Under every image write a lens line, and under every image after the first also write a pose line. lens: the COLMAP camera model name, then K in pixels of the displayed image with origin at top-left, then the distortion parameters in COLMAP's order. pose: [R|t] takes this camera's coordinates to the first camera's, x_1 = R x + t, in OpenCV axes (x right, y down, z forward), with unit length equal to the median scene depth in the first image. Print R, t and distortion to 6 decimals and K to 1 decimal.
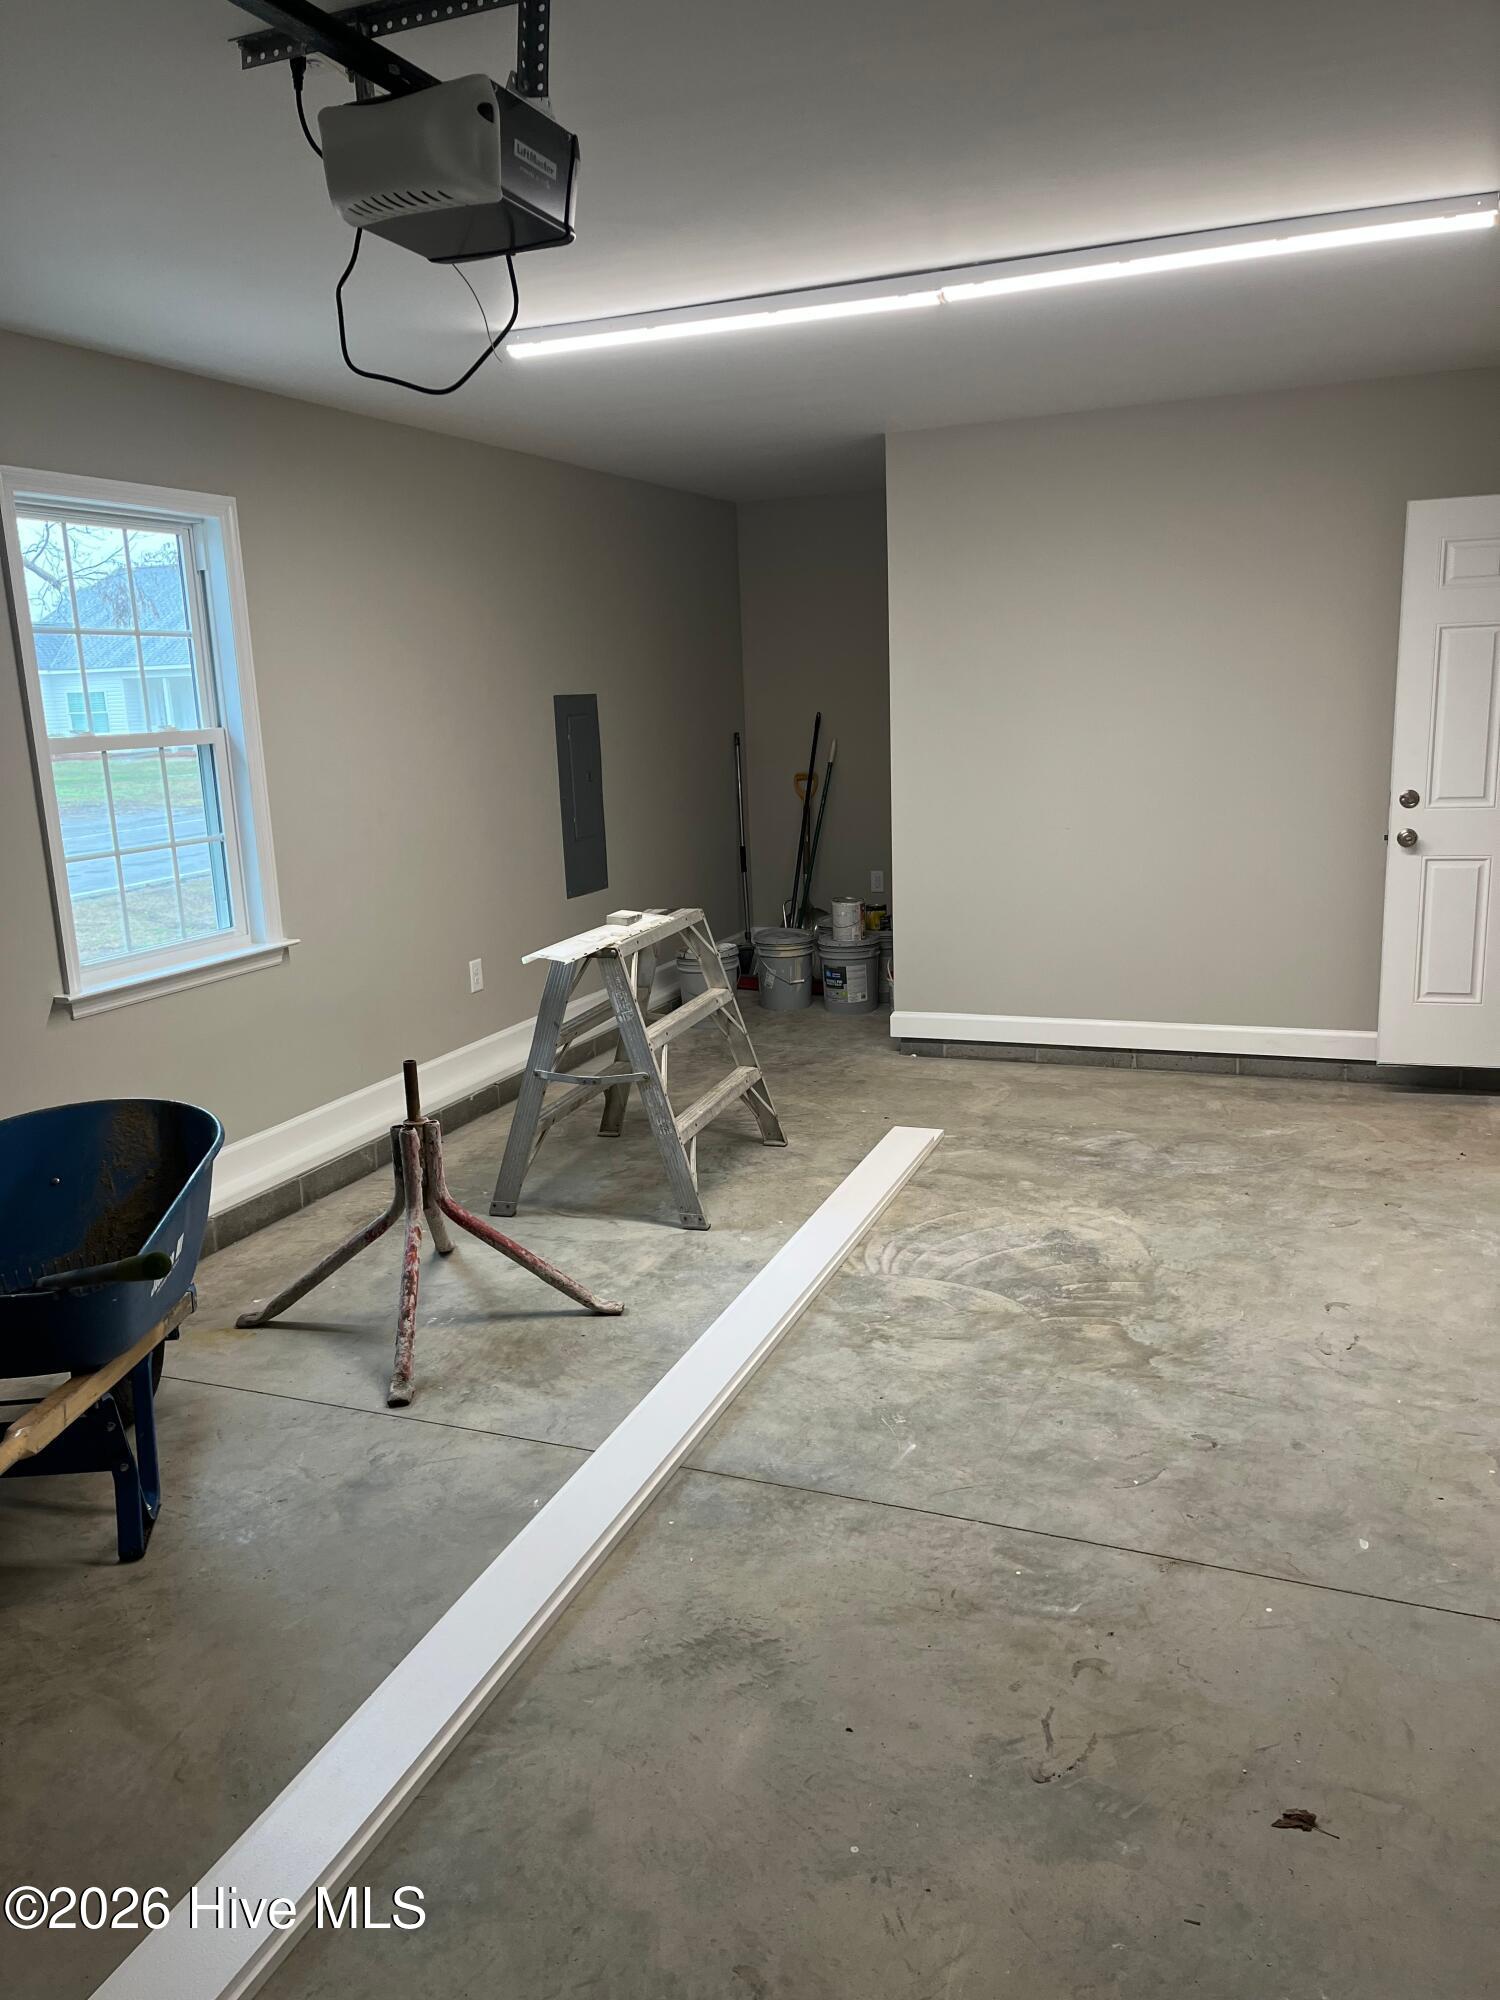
lens RADIAL K [[1515.3, 0, 746.2], [0, 1515.3, 997.8], [0, 0, 1]] dist [0.056790, -0.035522]
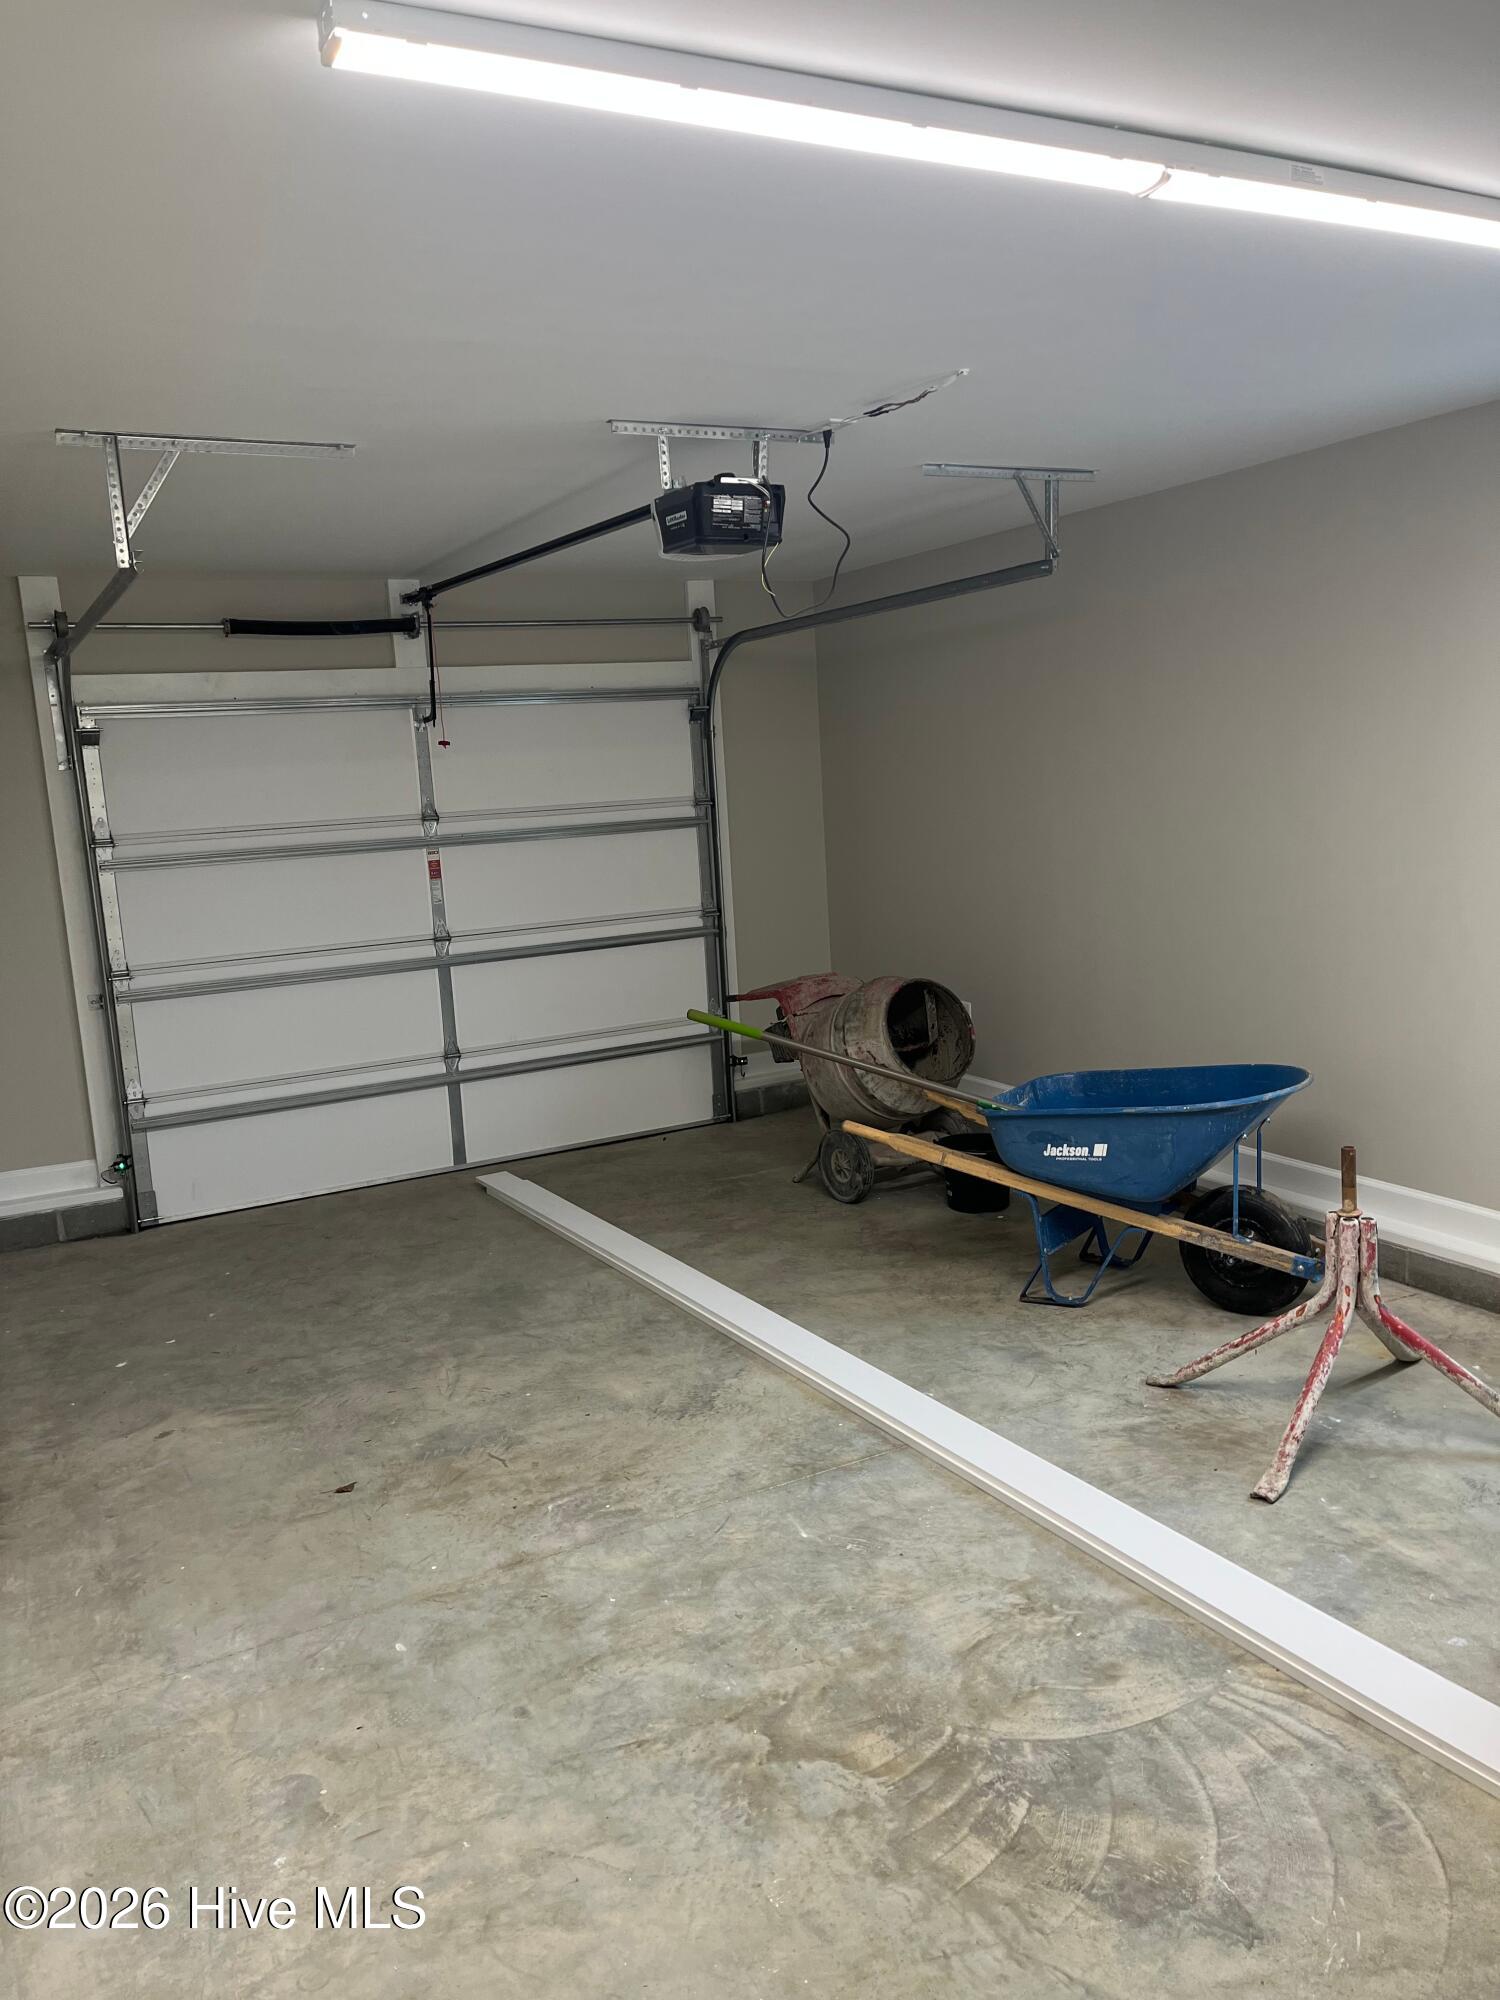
lens RADIAL K [[1515.3, 0, 746.5], [0, 1515.3, 999.5], [0, 0, 1]] dist [0.056790, -0.035522]
pose [[-0.628206, 0.192618, -0.753827, 0.798940], [-0.077402, 0.948593, 0.306888, -0.346570], [0.774187, 0.251137, -0.581003, 1.396804]]
